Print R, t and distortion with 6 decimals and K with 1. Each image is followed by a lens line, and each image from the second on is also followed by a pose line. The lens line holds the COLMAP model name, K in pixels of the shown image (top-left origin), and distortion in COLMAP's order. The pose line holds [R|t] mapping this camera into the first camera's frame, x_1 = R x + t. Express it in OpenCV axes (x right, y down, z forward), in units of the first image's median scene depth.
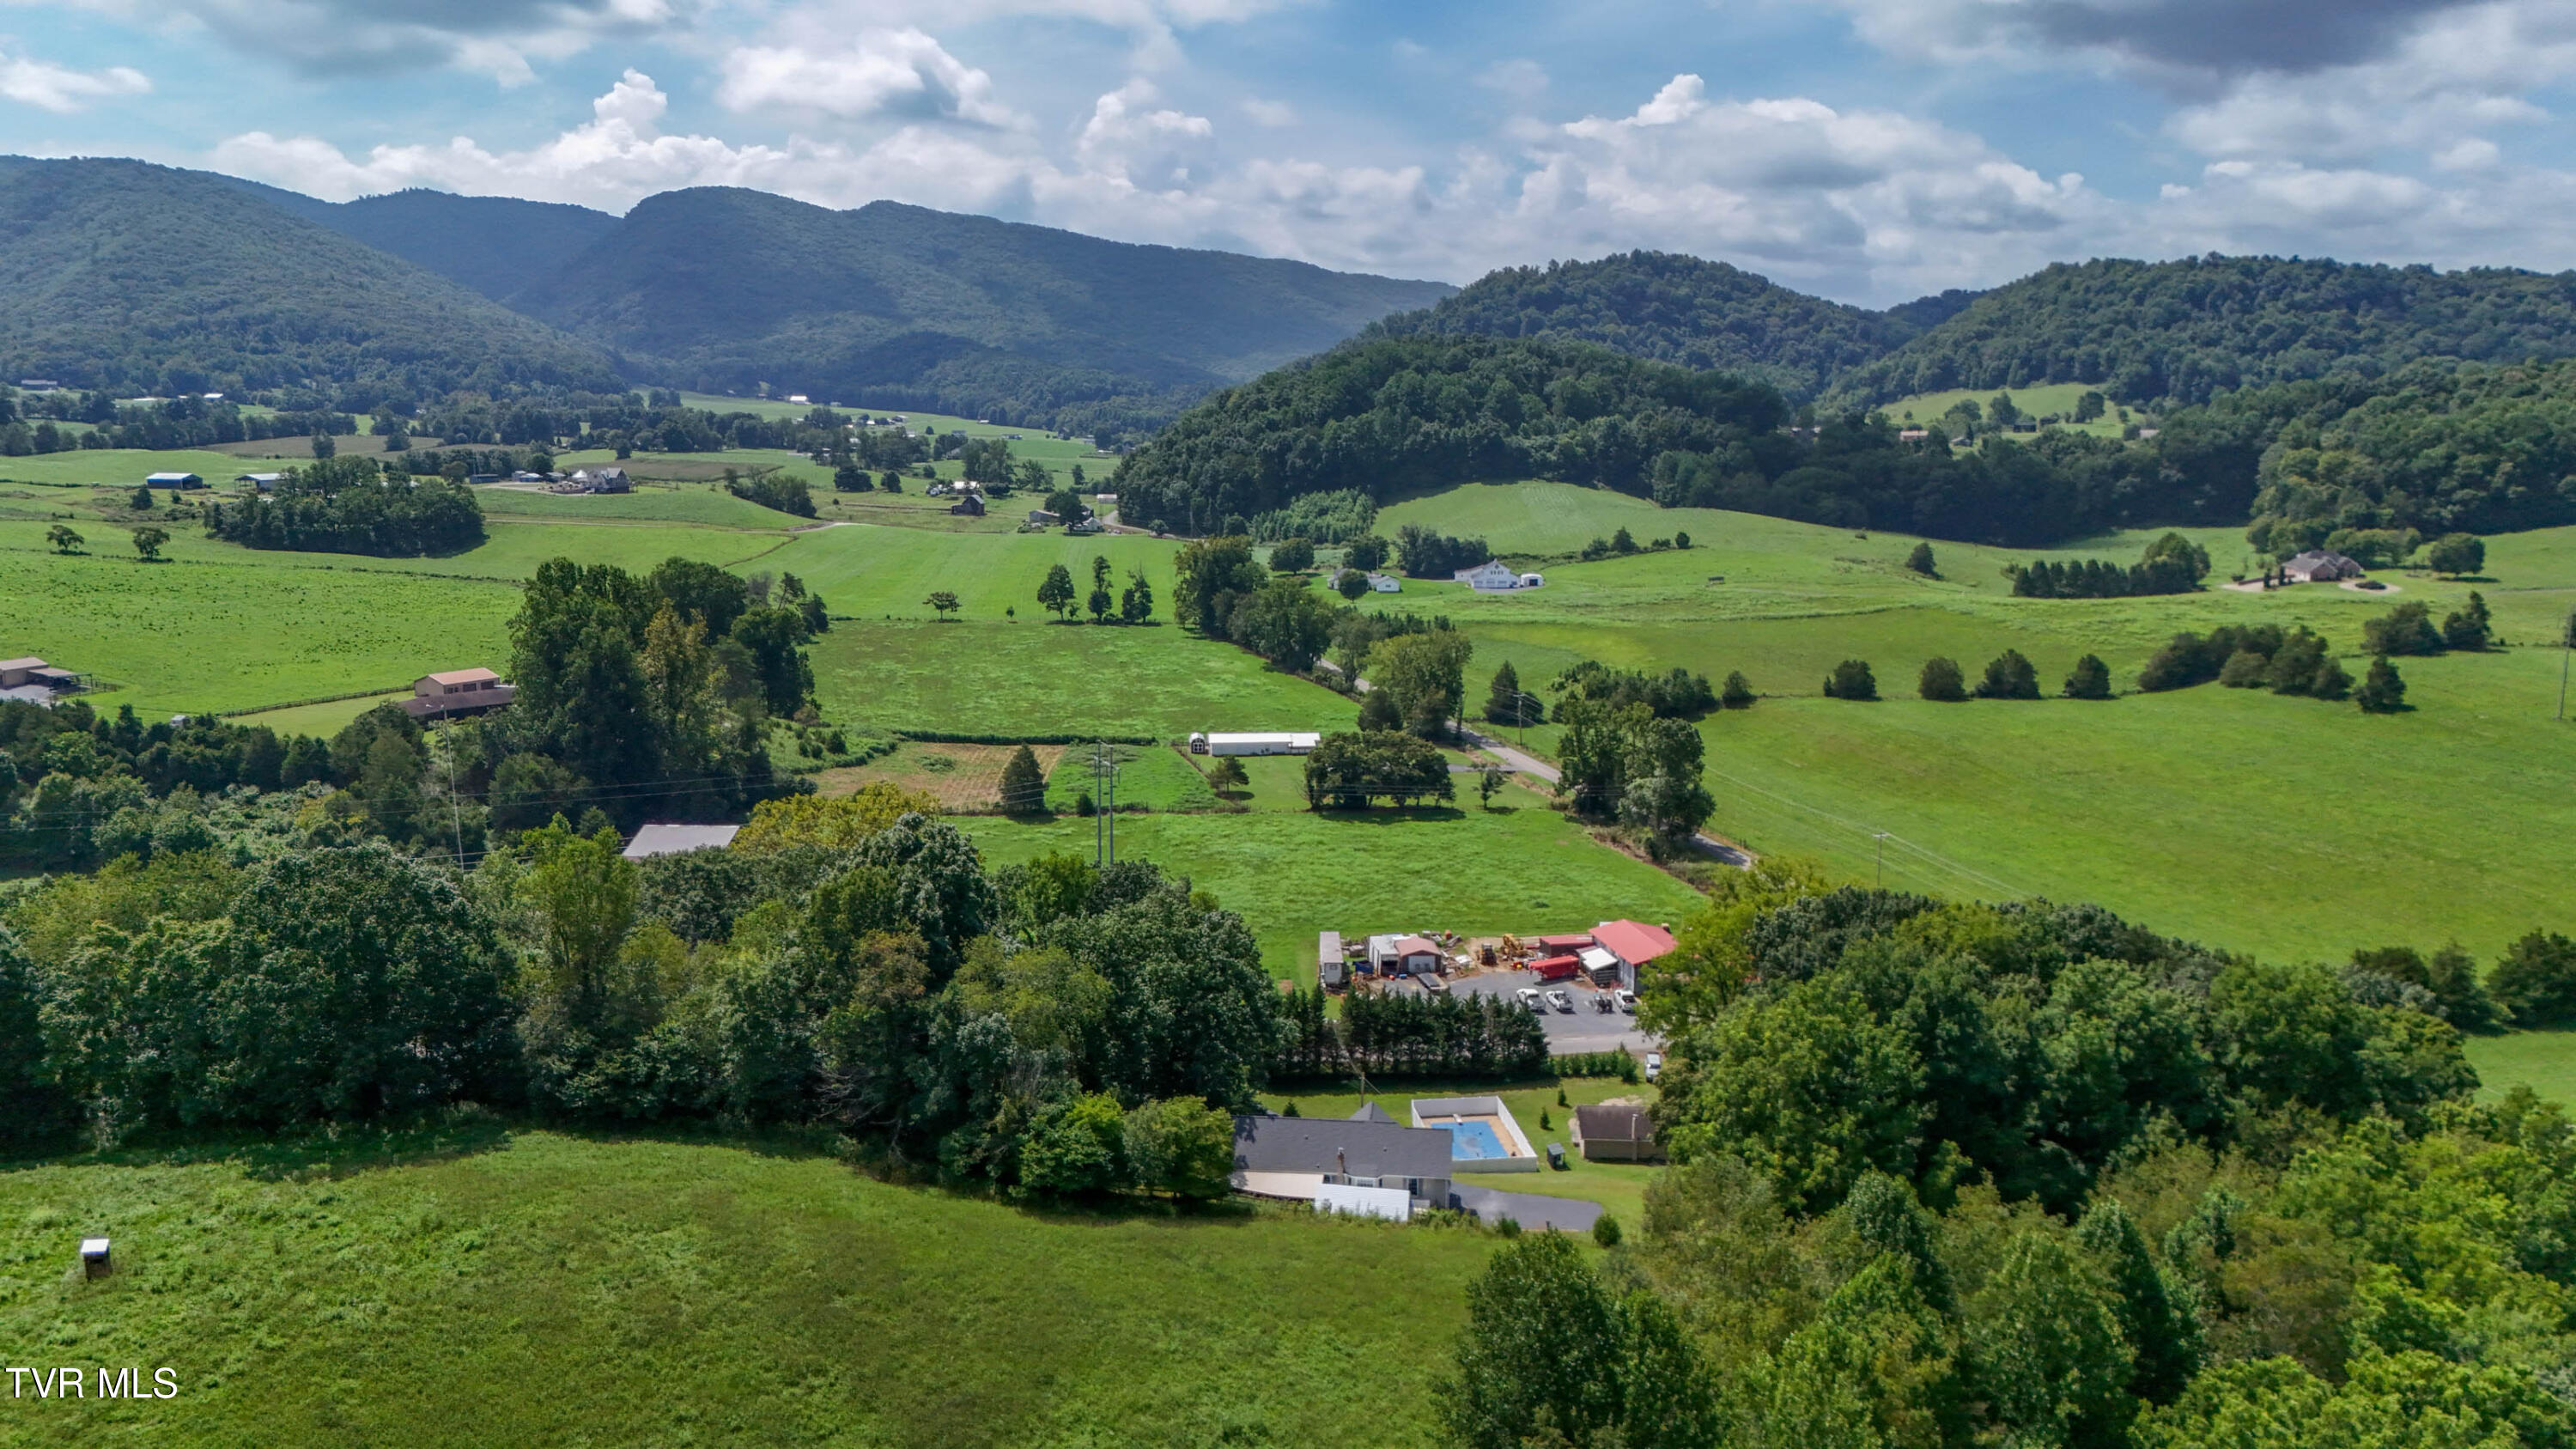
lens RADIAL K [[1882.6, 0, 1293.0], [0, 1882.6, 739.4], [0, 0, 1]] dist [0.086055, -0.089014]
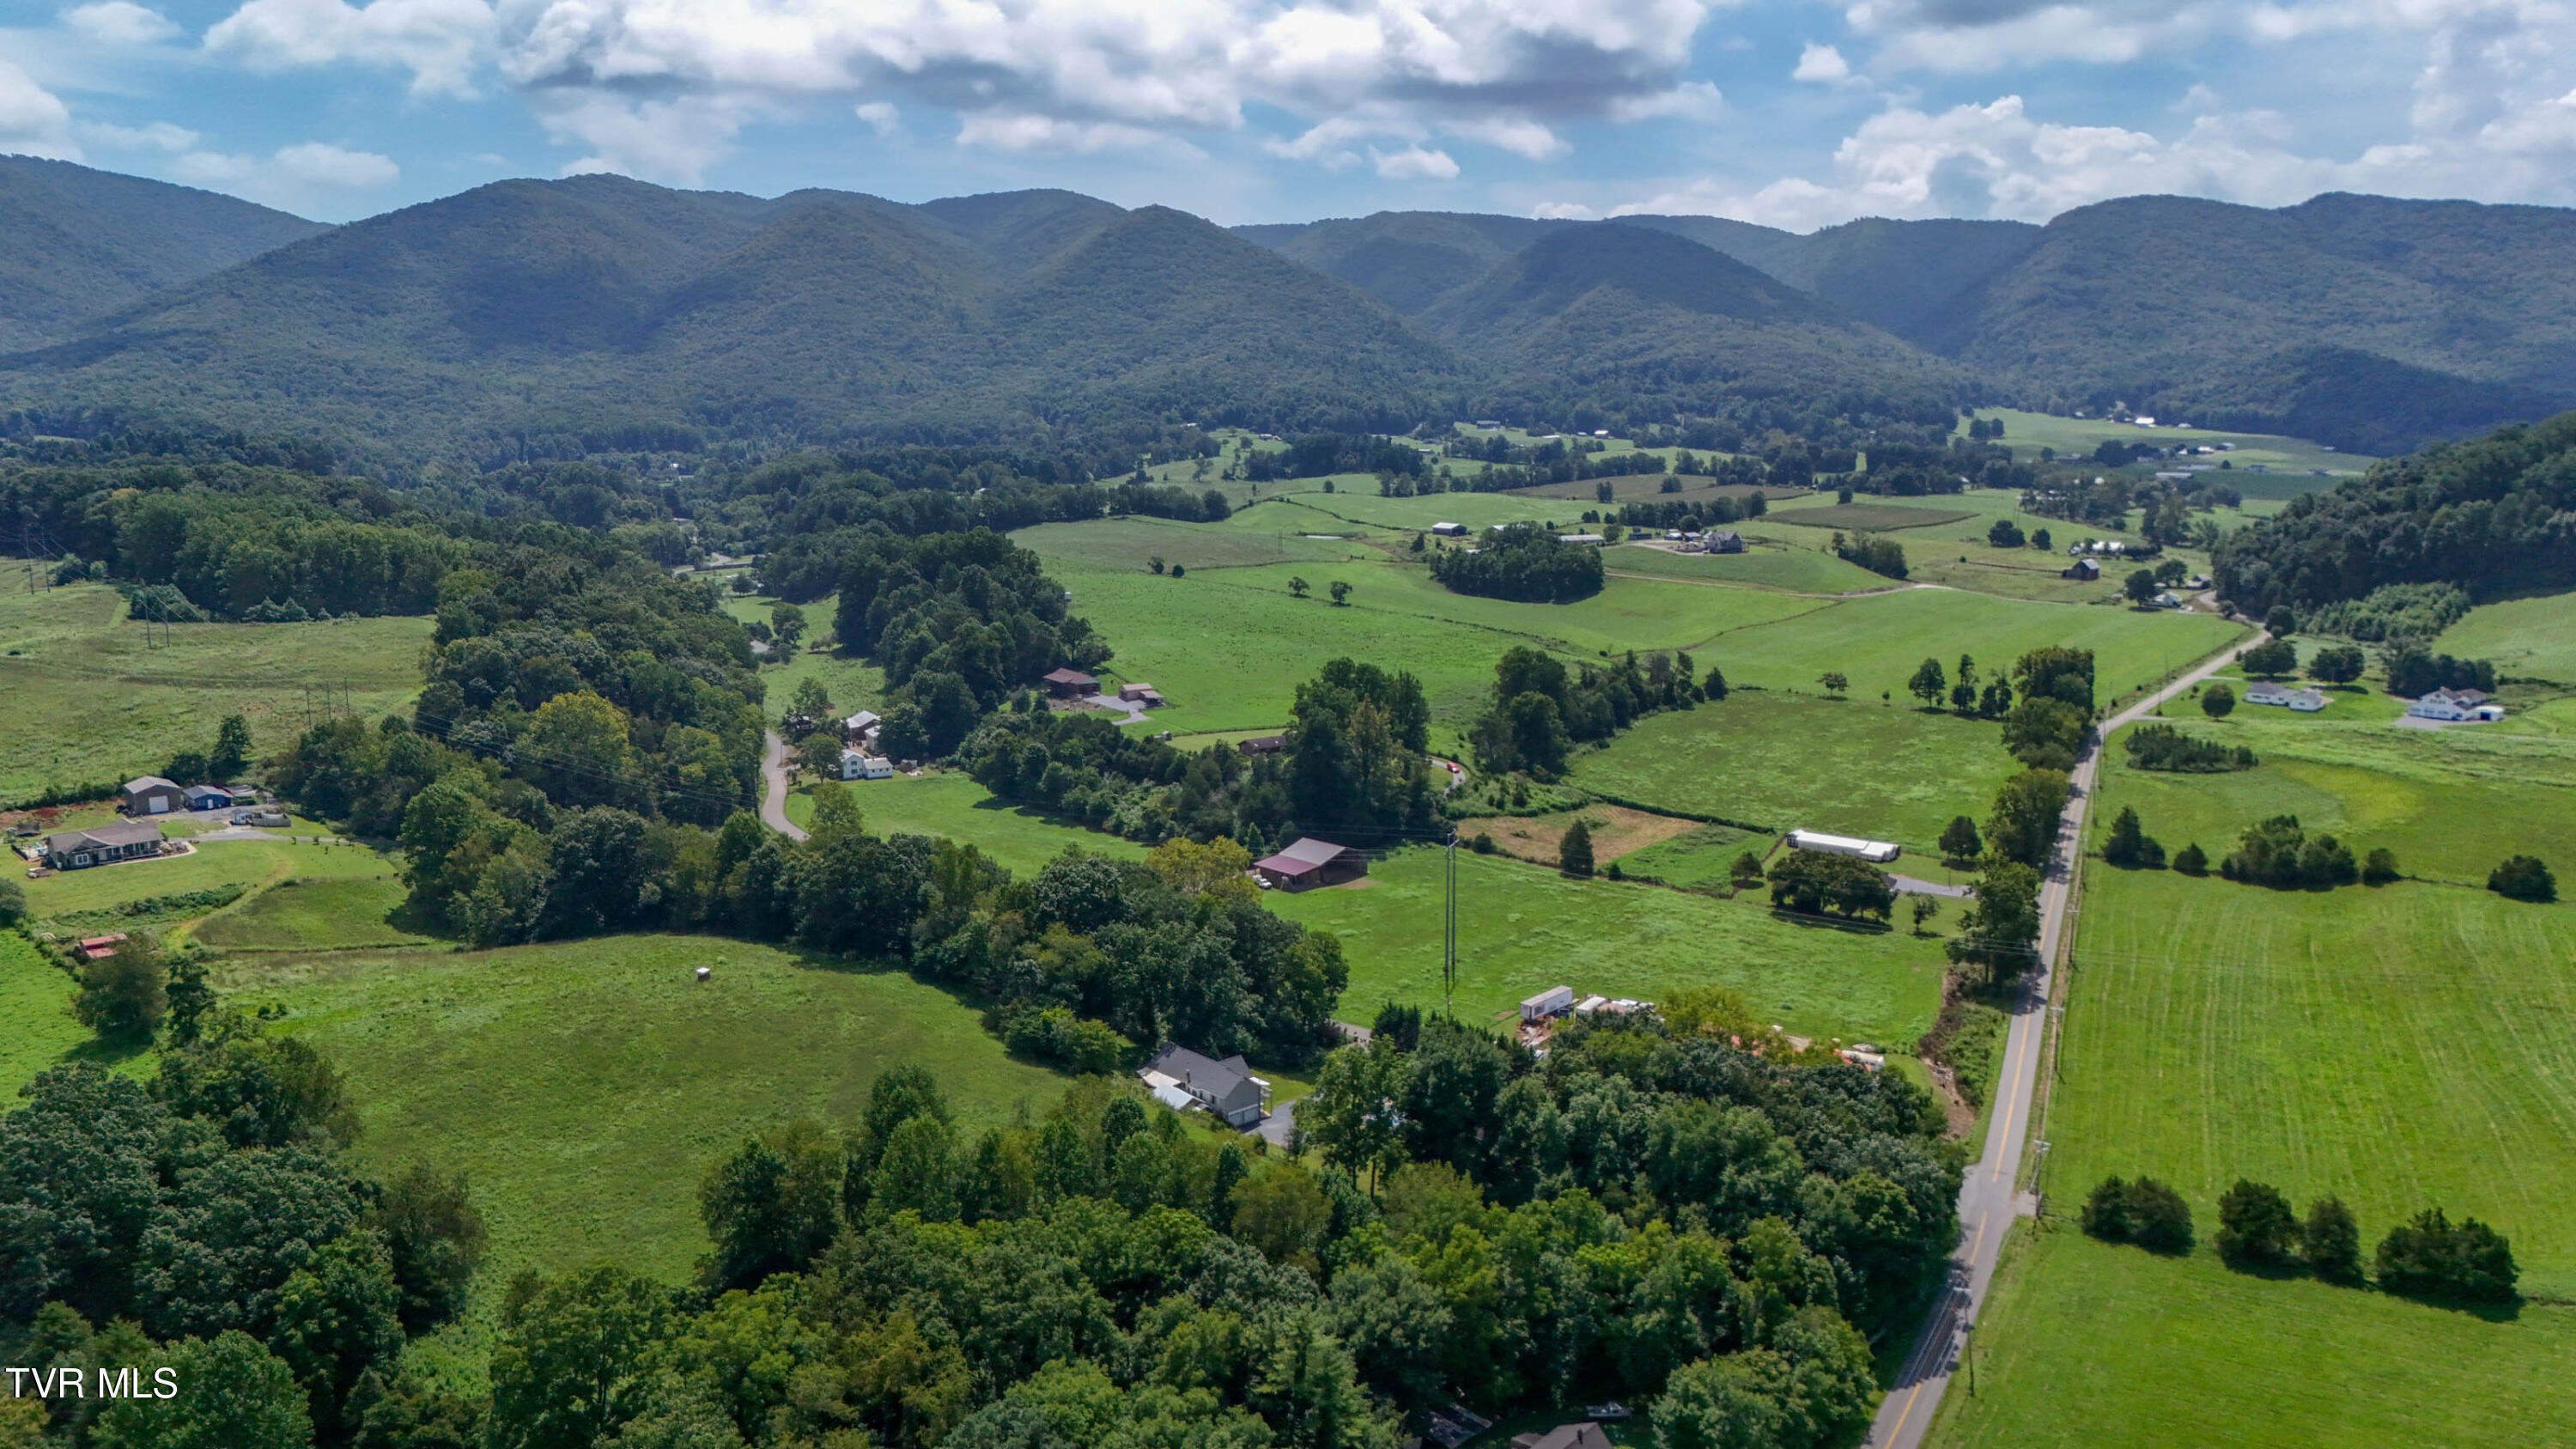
lens RADIAL K [[1882.6, 0, 1292.4], [0, 1882.6, 729.4], [0, 0, 1]] dist [0.086055, -0.089014]
pose [[0.738010, 0.112734, -0.665306, 0.284004], [-0.112063, 0.992731, 0.043906, -0.046593], [0.665419, 0.042153, 0.745279, -0.075878]]
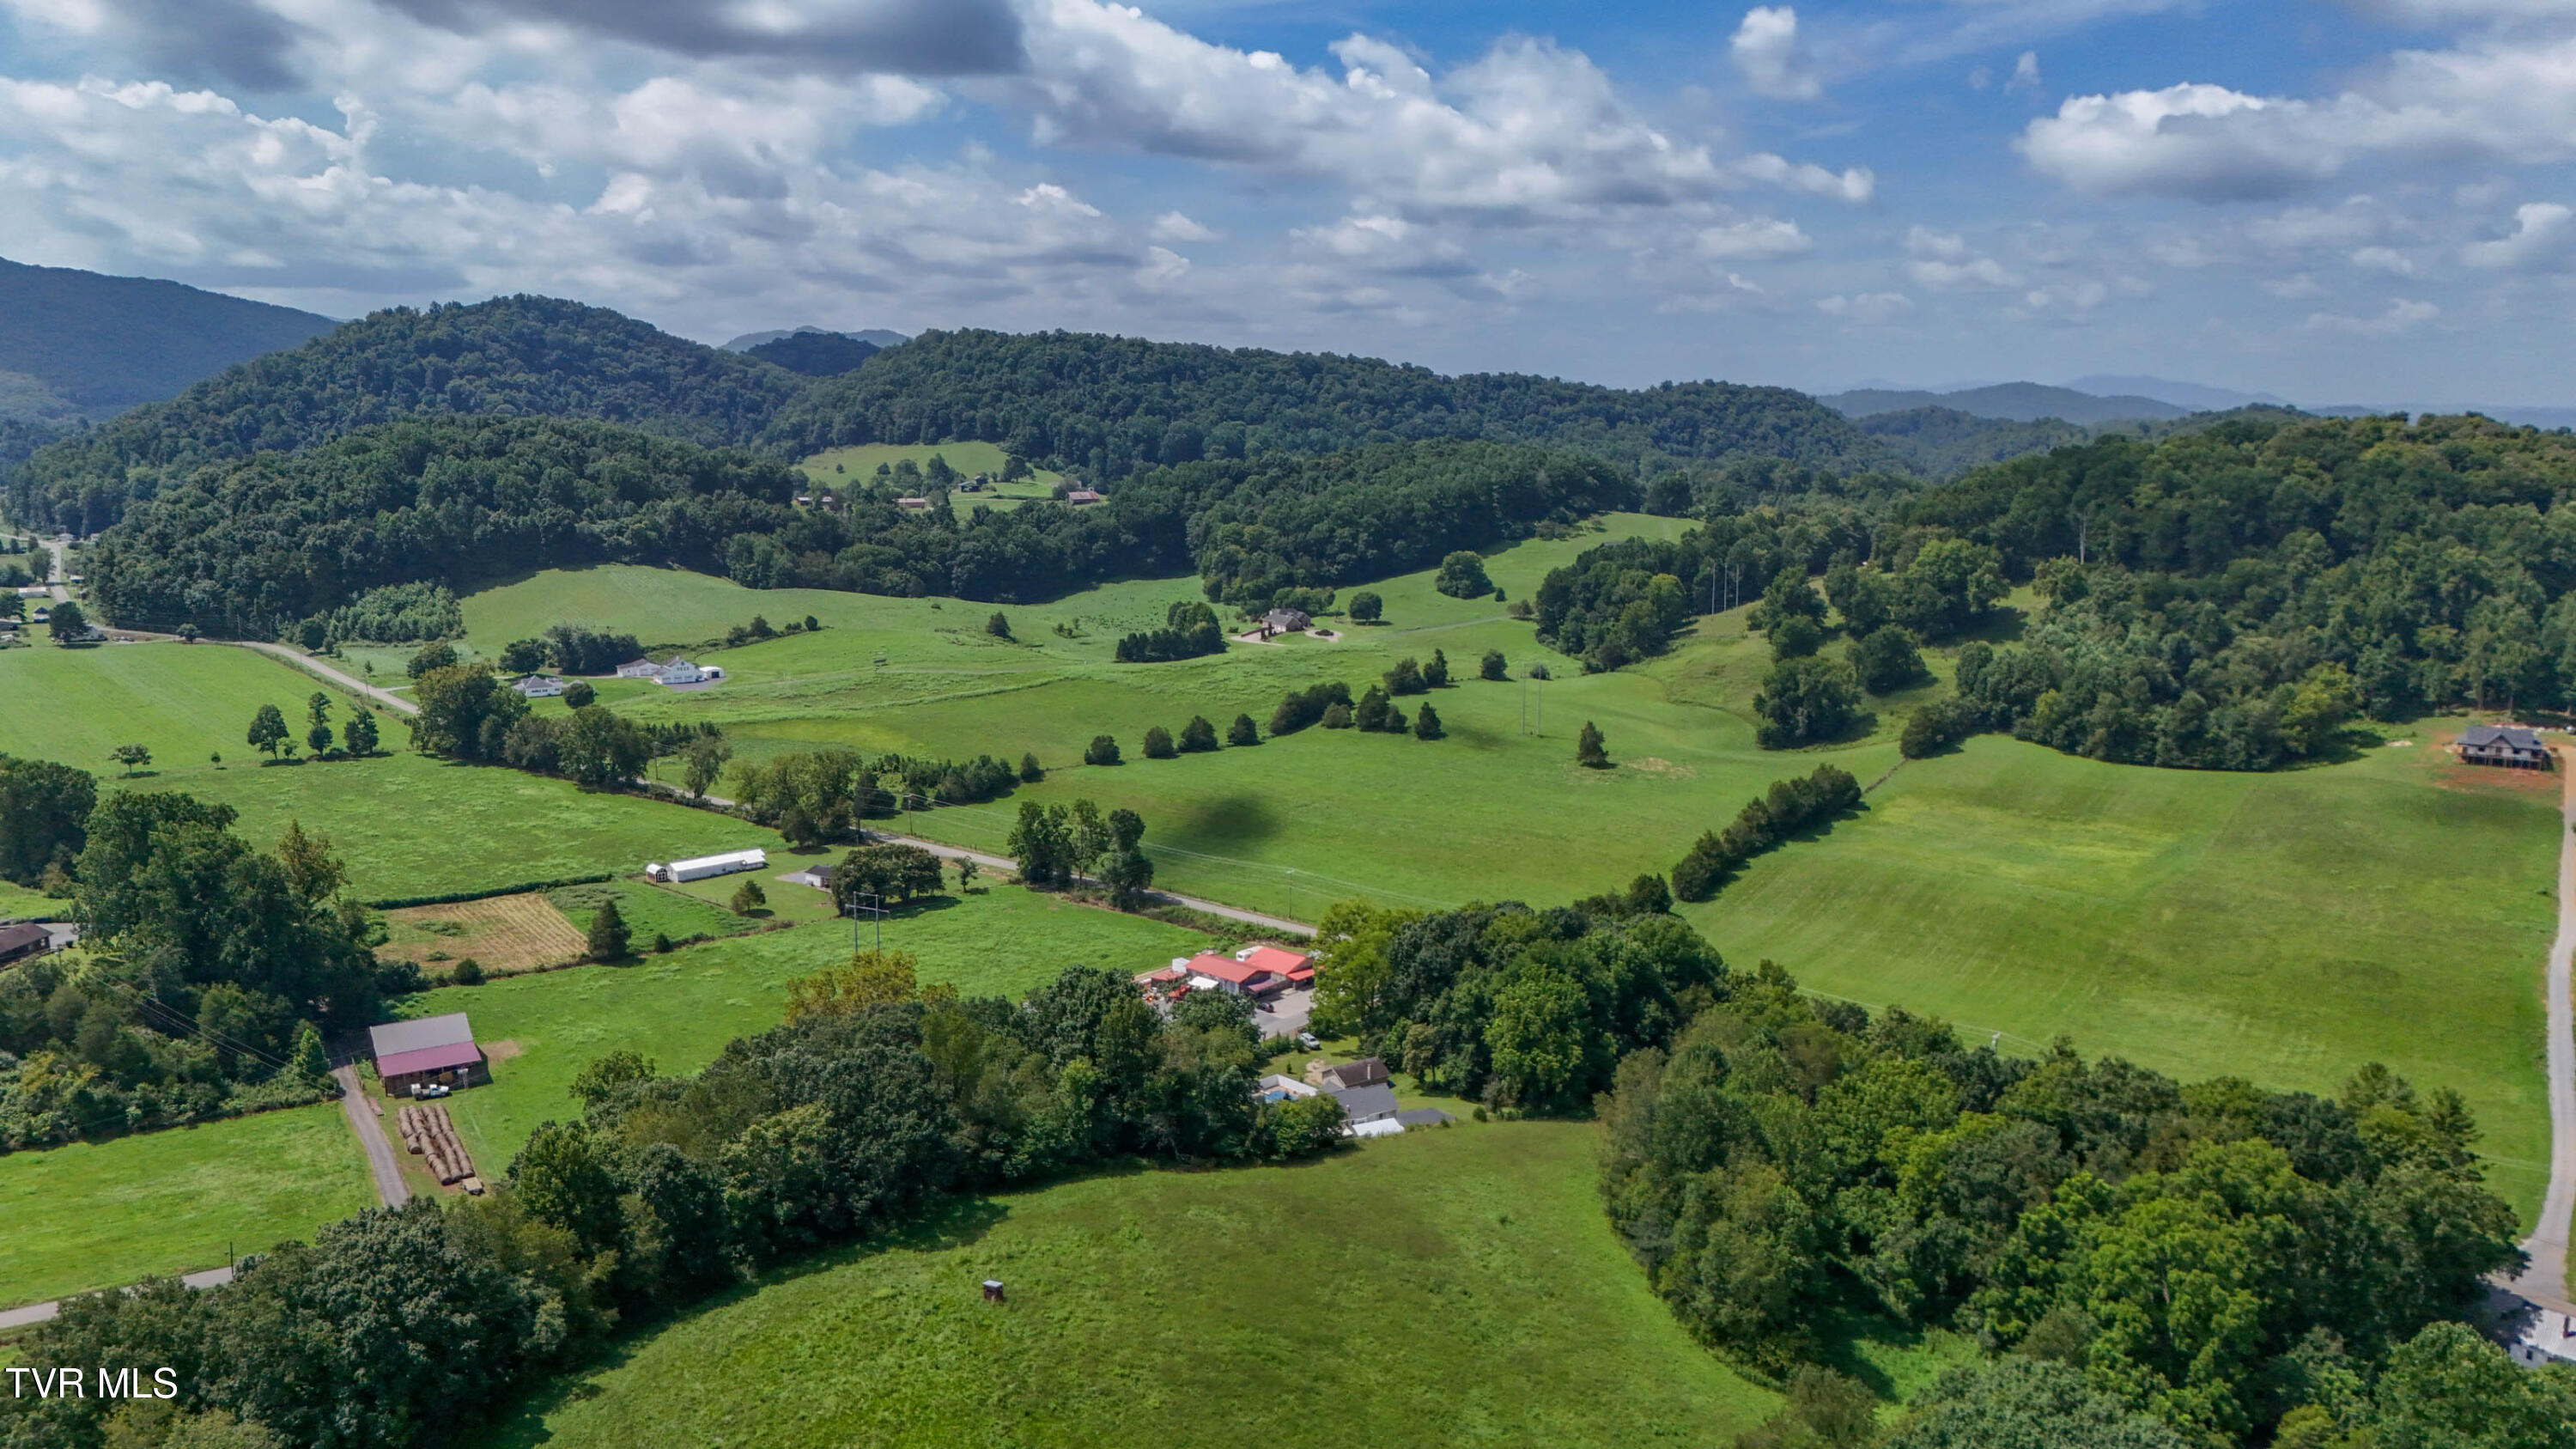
lens RADIAL K [[1882.6, 0, 1303.3], [0, 1882.6, 743.8], [0, 0, 1]] dist [0.086055, -0.089014]
pose [[0.805813, -0.107876, 0.582261, -0.219837], [0.105277, 0.993701, 0.038407, -0.043542], [-0.582736, 0.030350, 0.812094, -0.098186]]
